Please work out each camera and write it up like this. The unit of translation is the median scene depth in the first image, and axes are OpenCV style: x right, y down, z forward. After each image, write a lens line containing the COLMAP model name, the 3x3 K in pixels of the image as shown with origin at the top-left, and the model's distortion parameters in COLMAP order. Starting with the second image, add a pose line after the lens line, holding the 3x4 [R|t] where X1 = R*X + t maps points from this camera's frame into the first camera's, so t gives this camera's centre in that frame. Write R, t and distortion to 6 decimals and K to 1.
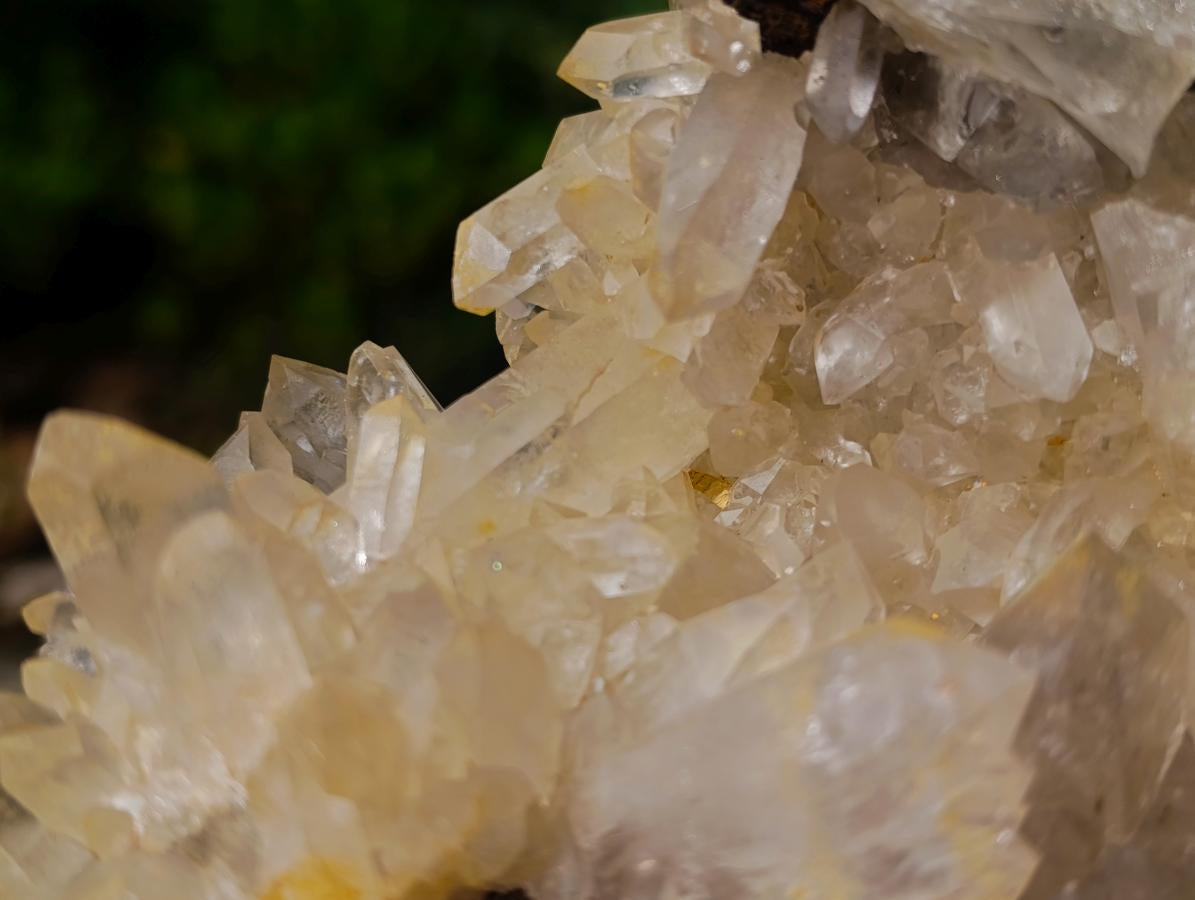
lens RADIAL K [[1784.4, 0, 597.5], [0, 1784.4, 450.0], [0, 0, 1]] dist [0.350610, -1.943571]
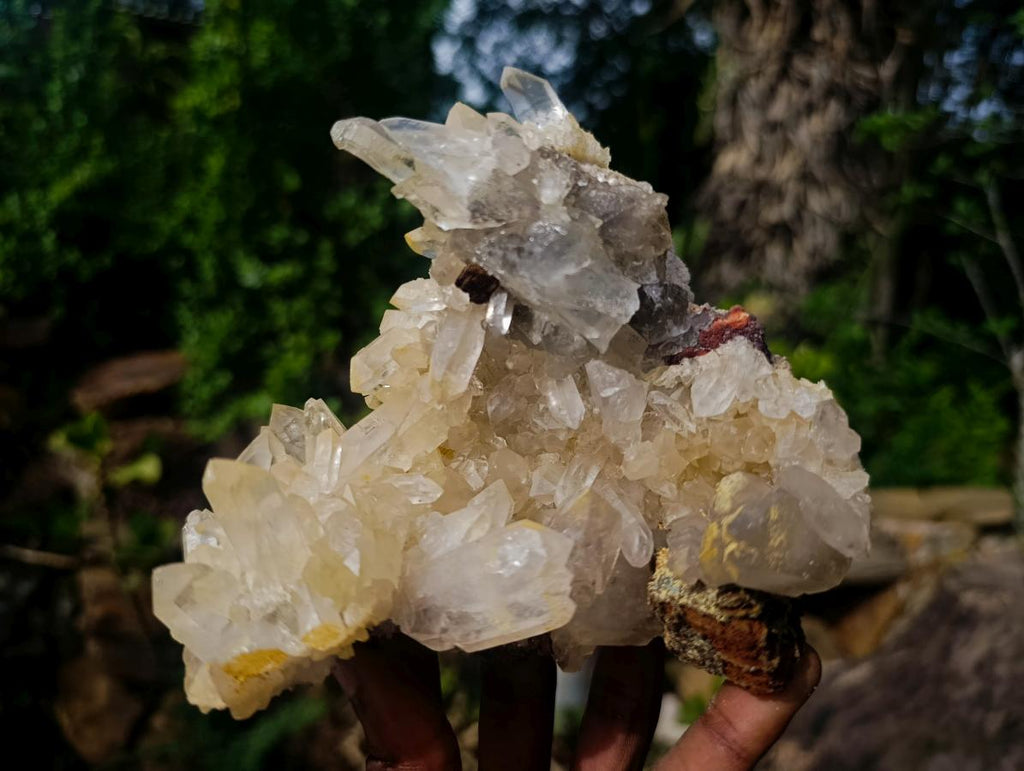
lens RADIAL K [[759.3, 0, 507.6], [0, 759.3, 373.6], [0, 0, 1]] dist [-0.008435, -0.005372]
pose [[0.976989, -0.011754, 0.212967, -0.097581], [0.003355, 0.999204, 0.039756, -0.158119], [-0.213264, -0.038127, 0.976250, -0.133690]]
